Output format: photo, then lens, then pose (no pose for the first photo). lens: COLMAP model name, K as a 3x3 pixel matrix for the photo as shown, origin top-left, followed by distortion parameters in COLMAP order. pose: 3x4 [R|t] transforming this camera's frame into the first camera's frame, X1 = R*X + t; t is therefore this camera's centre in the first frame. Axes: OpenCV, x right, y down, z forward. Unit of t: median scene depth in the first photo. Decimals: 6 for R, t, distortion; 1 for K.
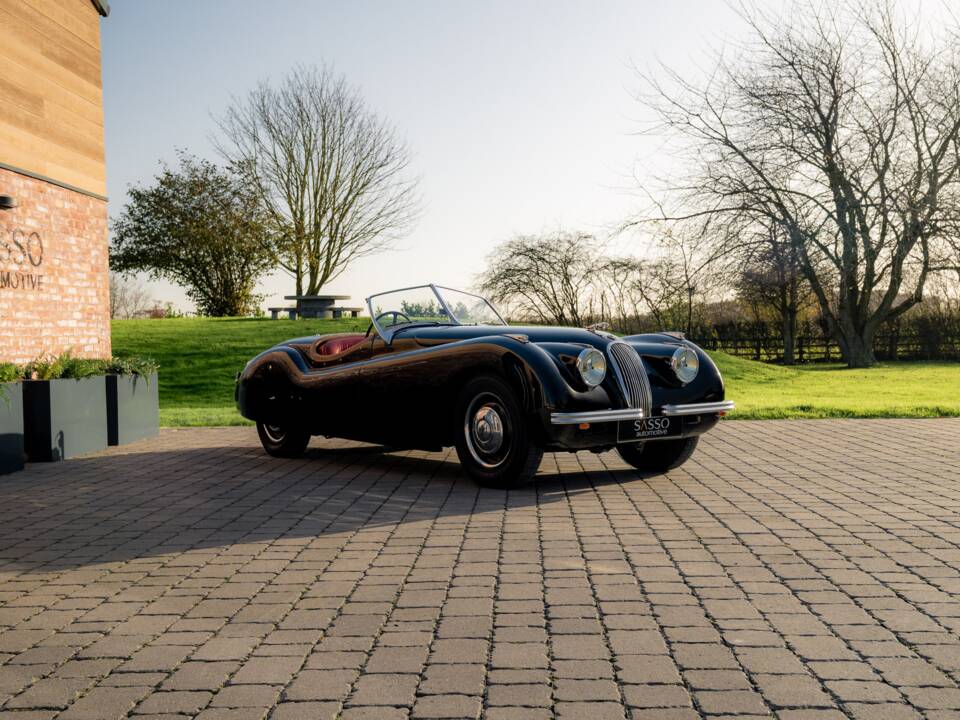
lens RADIAL K [[1239.5, 0, 480.1], [0, 1239.5, 383.8], [0, 0, 1]] dist [0.043483, 0.030650]
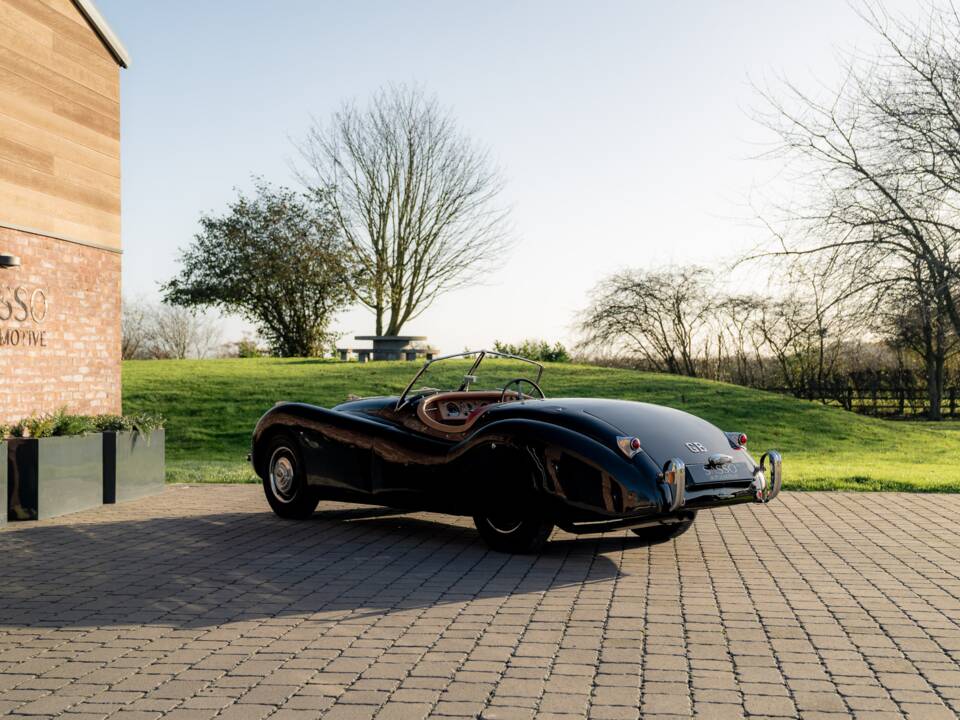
lens RADIAL K [[1453.5, 0, 483.2], [0, 1453.5, 360.1], [0, 0, 1]] dist [0.101565, -0.121357]
pose [[0.992734, 0.014451, -0.119459, 0.125210], [-0.019415, 0.998991, -0.040493, -0.020877], [0.118753, 0.042518, 0.992013, -0.112075]]
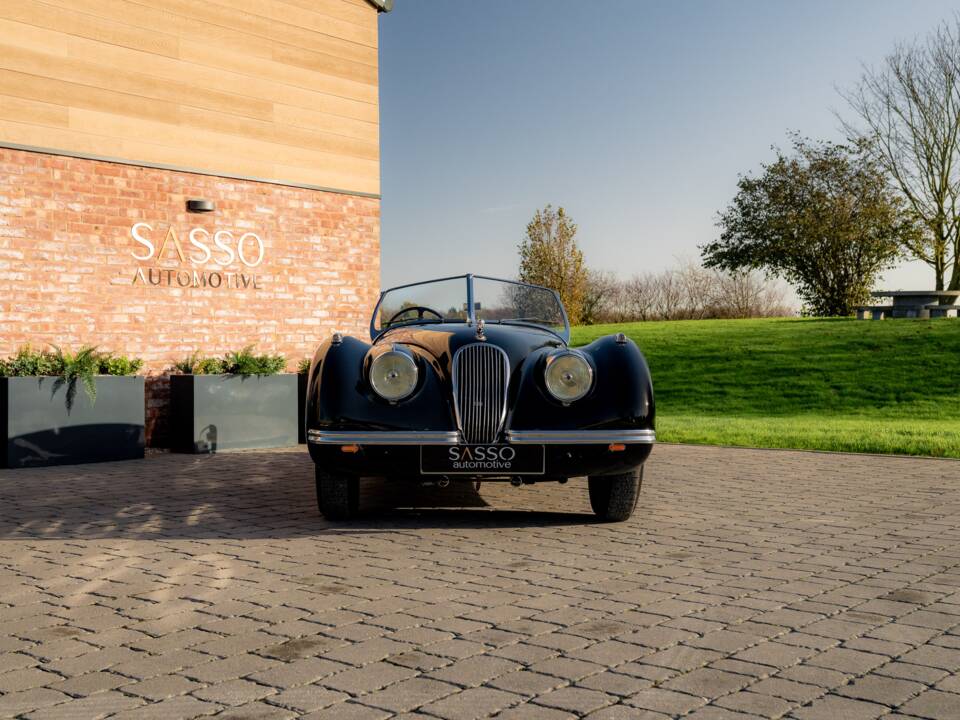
lens RADIAL K [[1291.2, 0, 470.8], [0, 1291.2, 361.9], [0, 0, 1]] dist [0.107670, 0.000134]
pose [[0.751153, 0.020585, -0.659807, 0.441541], [-0.034682, 0.999364, -0.008305, -0.010832], [0.659216, 0.029122, 0.751389, 0.281298]]
